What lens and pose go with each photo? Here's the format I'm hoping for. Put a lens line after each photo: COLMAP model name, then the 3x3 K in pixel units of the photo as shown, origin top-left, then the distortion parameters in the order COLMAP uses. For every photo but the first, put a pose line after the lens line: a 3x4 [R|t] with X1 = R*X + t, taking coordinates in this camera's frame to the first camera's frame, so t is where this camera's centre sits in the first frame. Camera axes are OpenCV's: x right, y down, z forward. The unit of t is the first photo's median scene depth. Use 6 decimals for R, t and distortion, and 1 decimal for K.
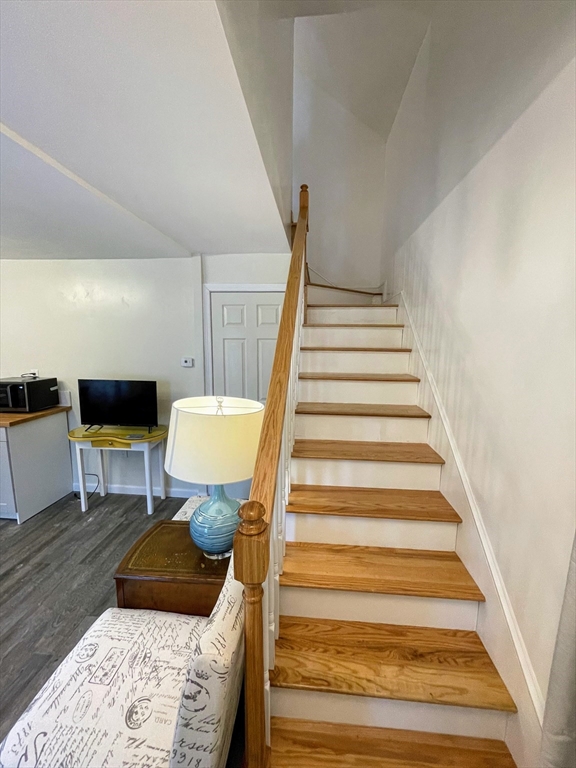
lens RADIAL K [[310.8, 0, 290.1], [0, 310.8, 384.3], [0, 0, 1]] dist [-0.002083, -0.000230]
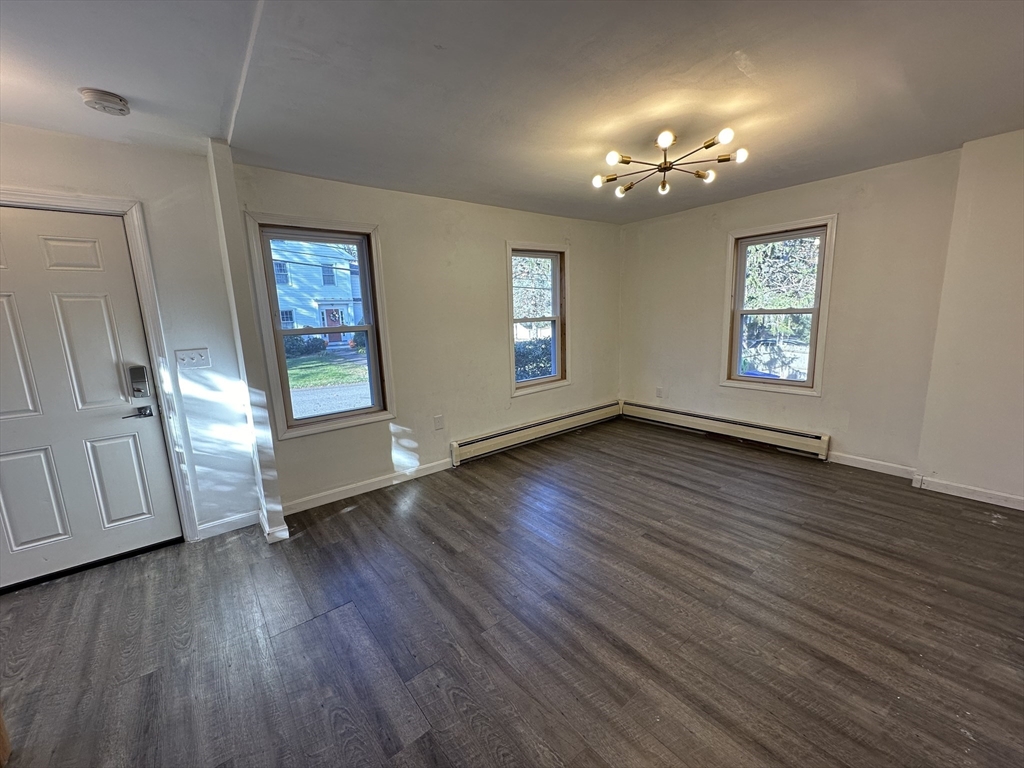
lens RADIAL K [[409.1, 0, 512.2], [0, 409.1, 385.6], [0, 0, 1]] dist [0.001538, -0.000290]
pose [[-0.729805, 0.132260, -0.670740, -0.258477], [-0.070365, 0.961366, 0.266129, -0.075209], [0.680025, 0.241419, -0.692303, 1.156073]]
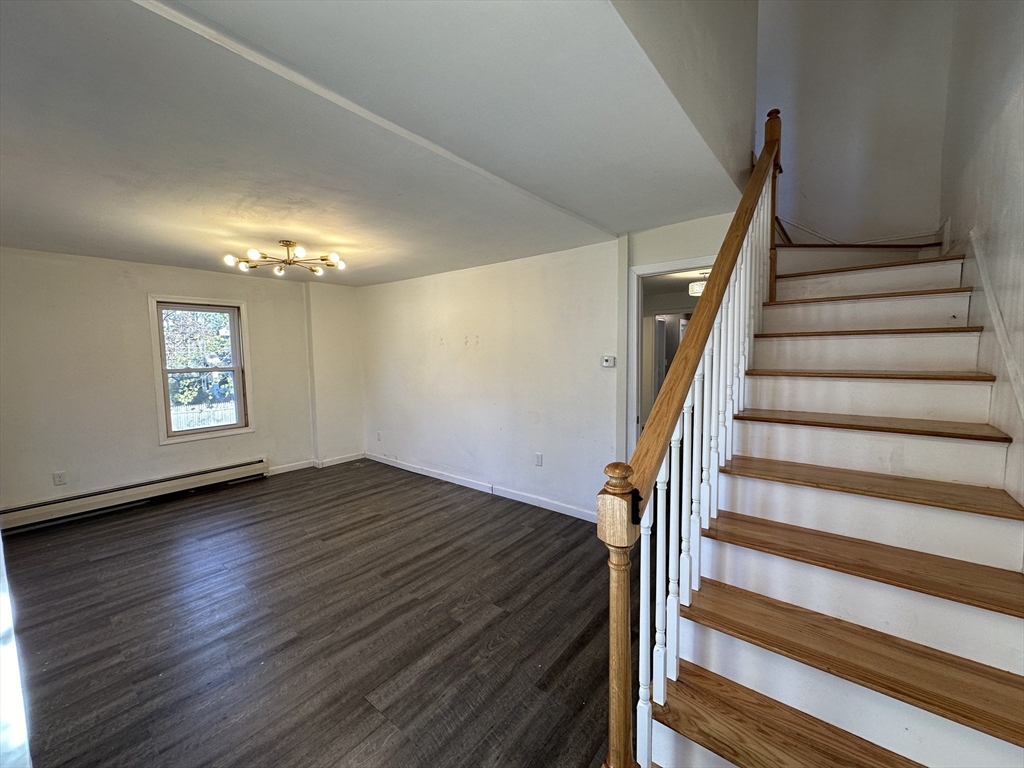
lens RADIAL K [[409.1, 0, 512.6], [0, 409.1, 383.8], [0, 0, 1]] dist [0.001538, -0.000290]
pose [[0.828310, 0.019148, -0.559943, 0.103554], [-0.053277, 0.997579, -0.044698, 0.070752], [0.557731, 0.066856, 0.827325, -0.085935]]
